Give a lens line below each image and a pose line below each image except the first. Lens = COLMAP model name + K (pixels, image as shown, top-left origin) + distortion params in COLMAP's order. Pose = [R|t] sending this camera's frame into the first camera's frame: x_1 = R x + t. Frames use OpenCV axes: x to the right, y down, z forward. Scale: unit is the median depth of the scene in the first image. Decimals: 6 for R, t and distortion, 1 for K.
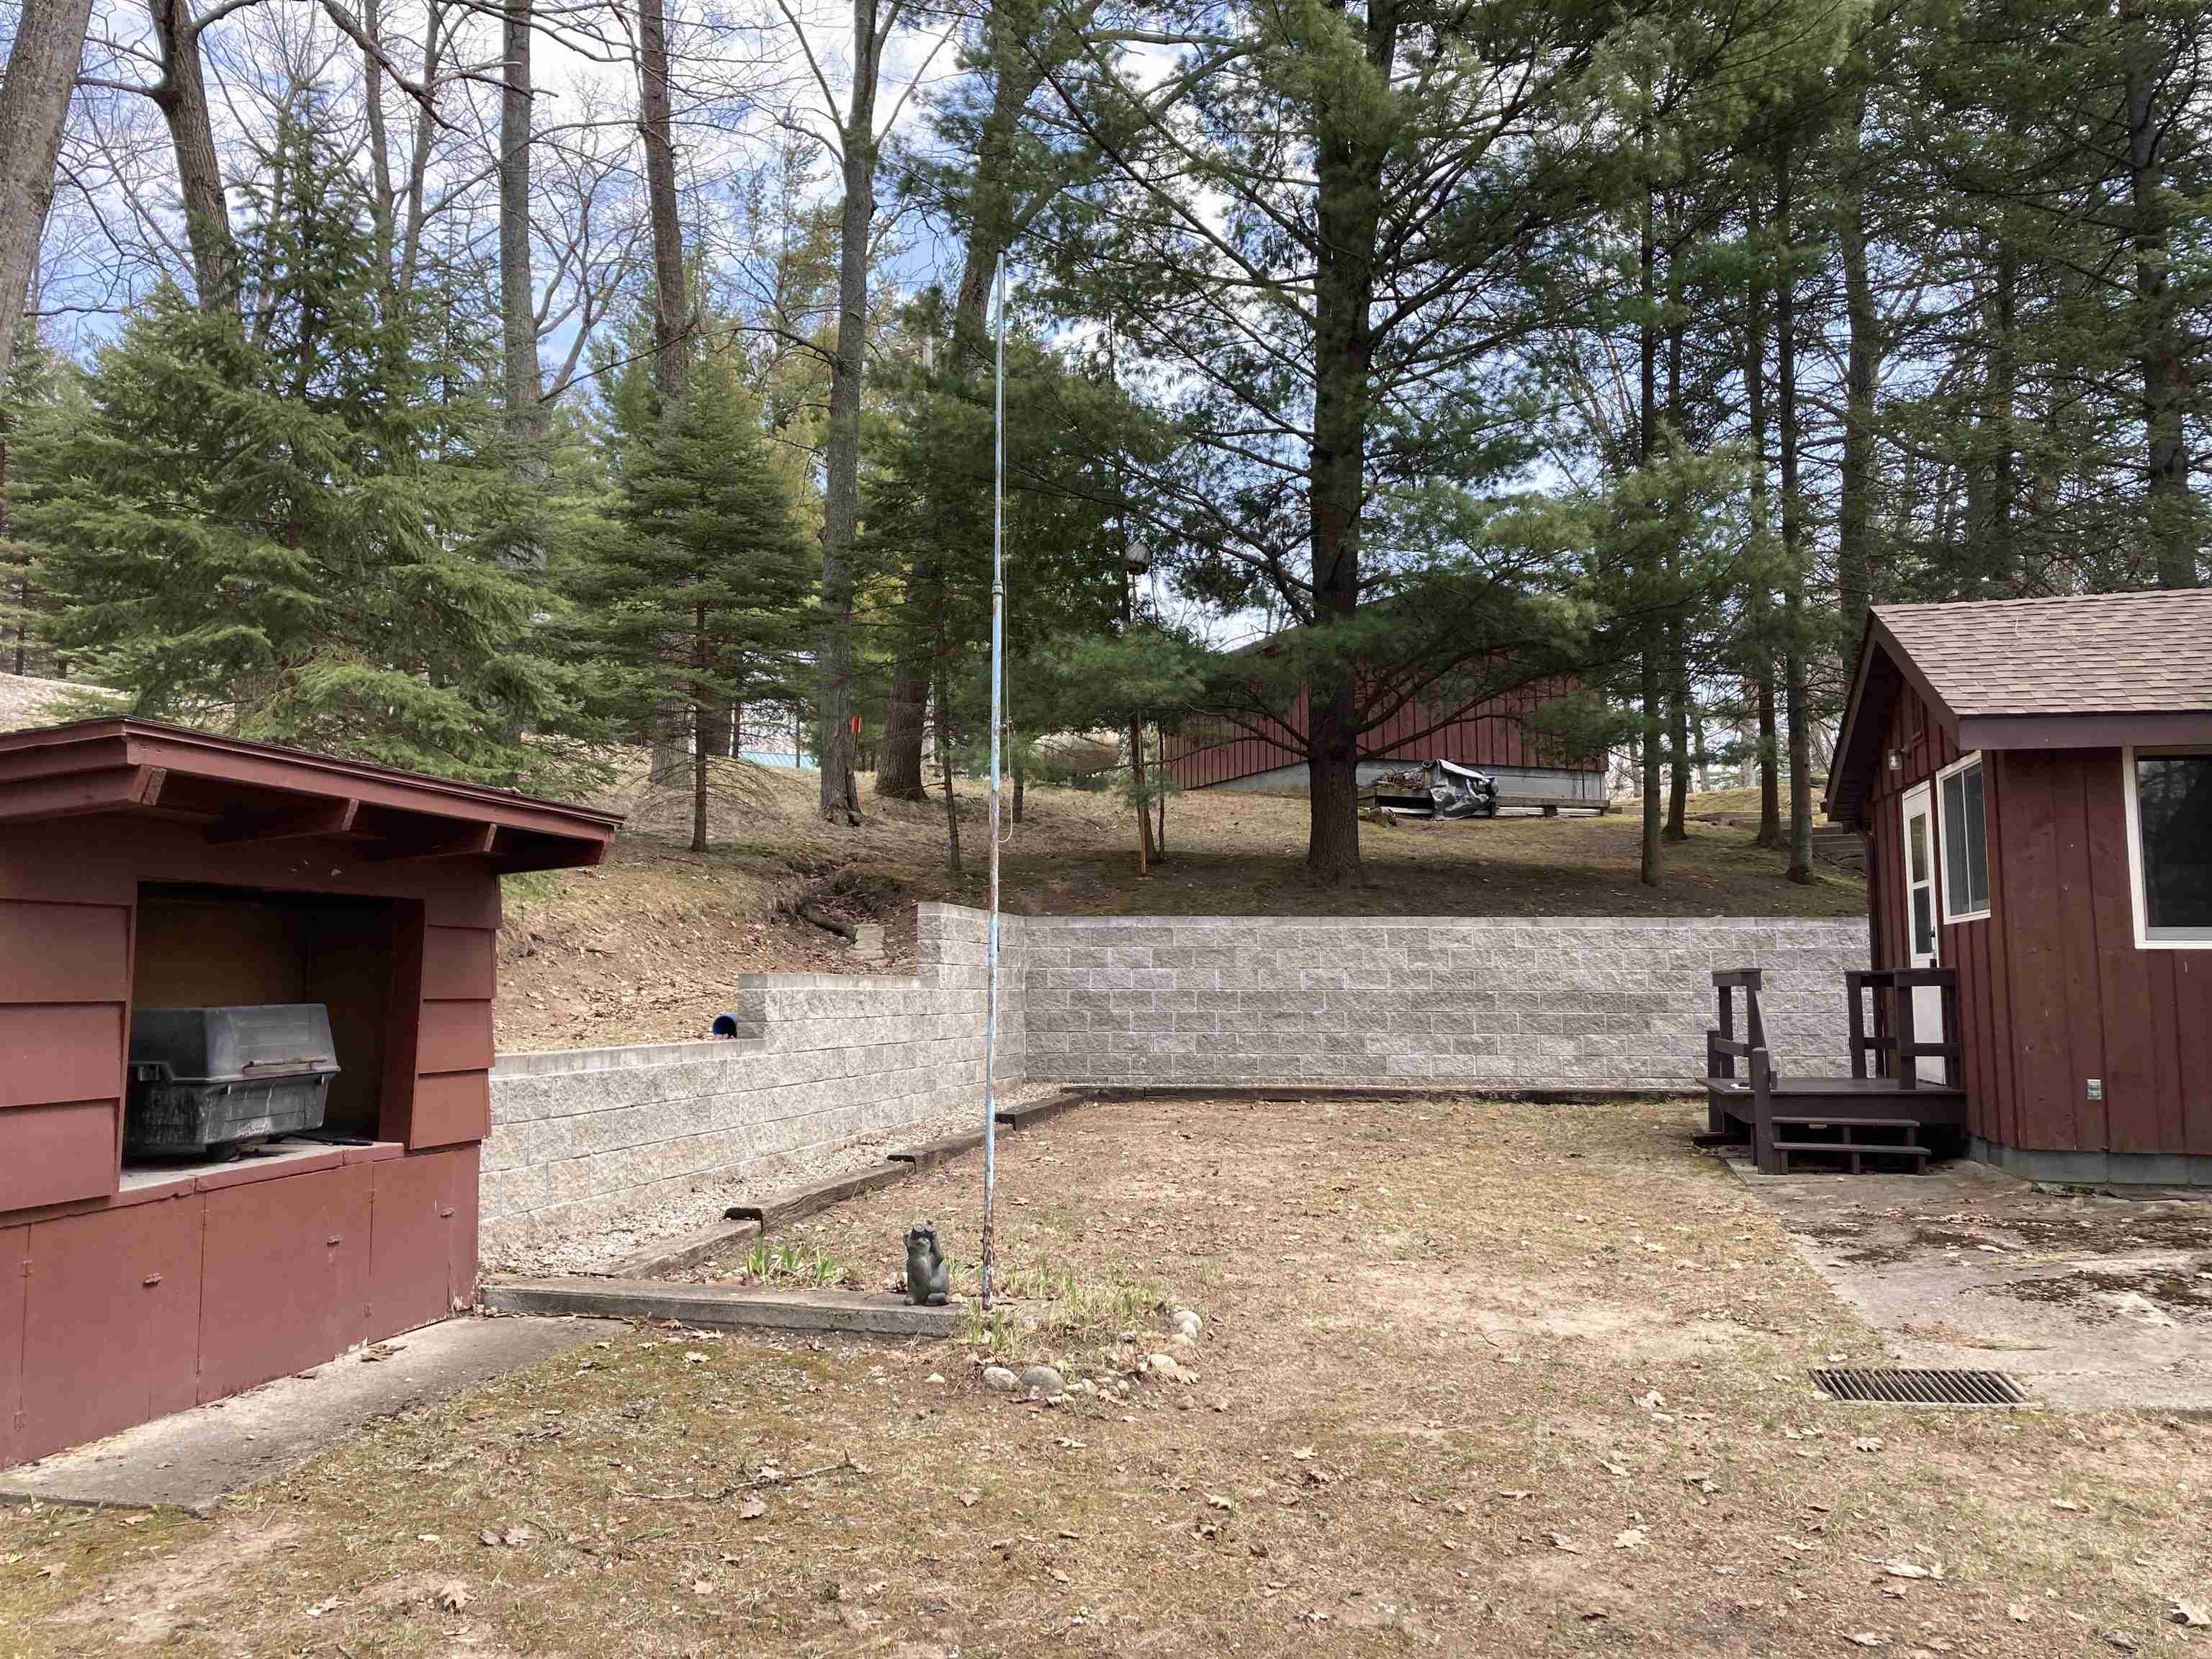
lens RADIAL K [[1796.0, 0, 1106.0], [0, 1796.0, 829.5], [0, 0, 1]] dist [0.008429, 0.001578]
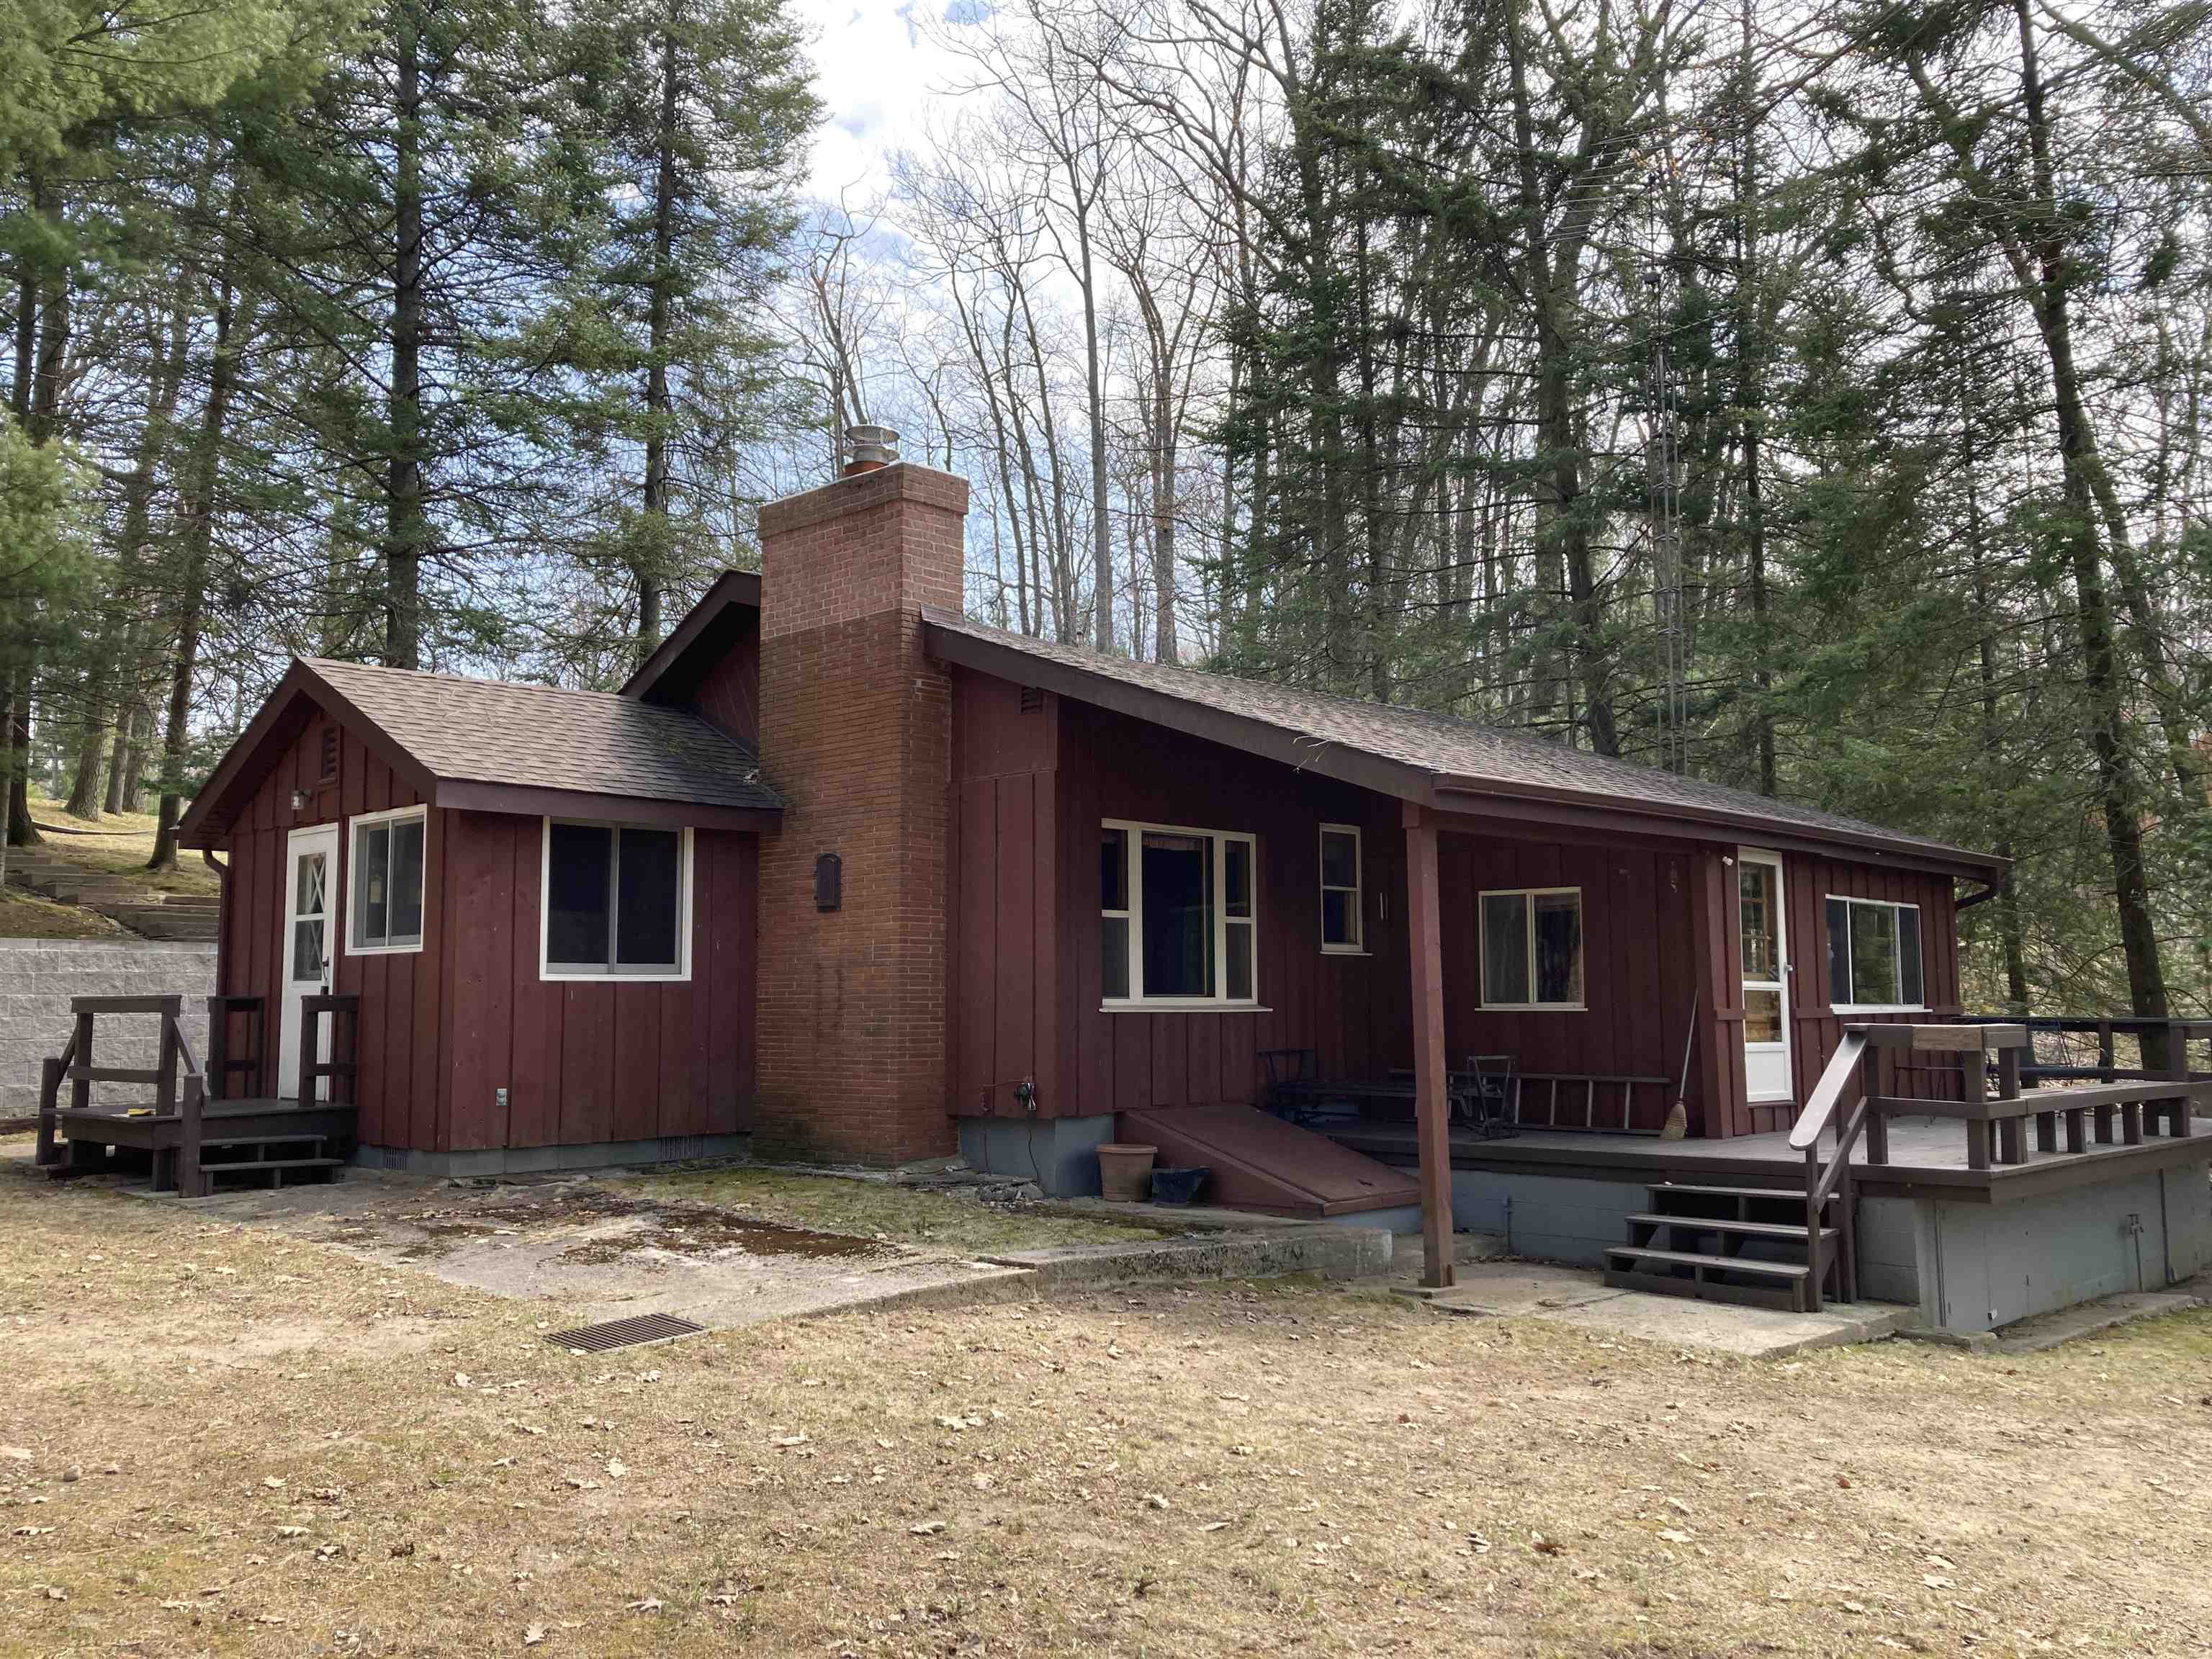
lens RADIAL K [[1796.0, 0, 1106.0], [0, 1796.0, 829.5], [0, 0, 1]] dist [0.008429, 0.001578]
pose [[0.503211, 0.080231, 0.860431, -0.270146], [-0.072701, 0.996081, -0.050362, -0.002572], [-0.861100, -0.037211, 0.507072, 0.043331]]
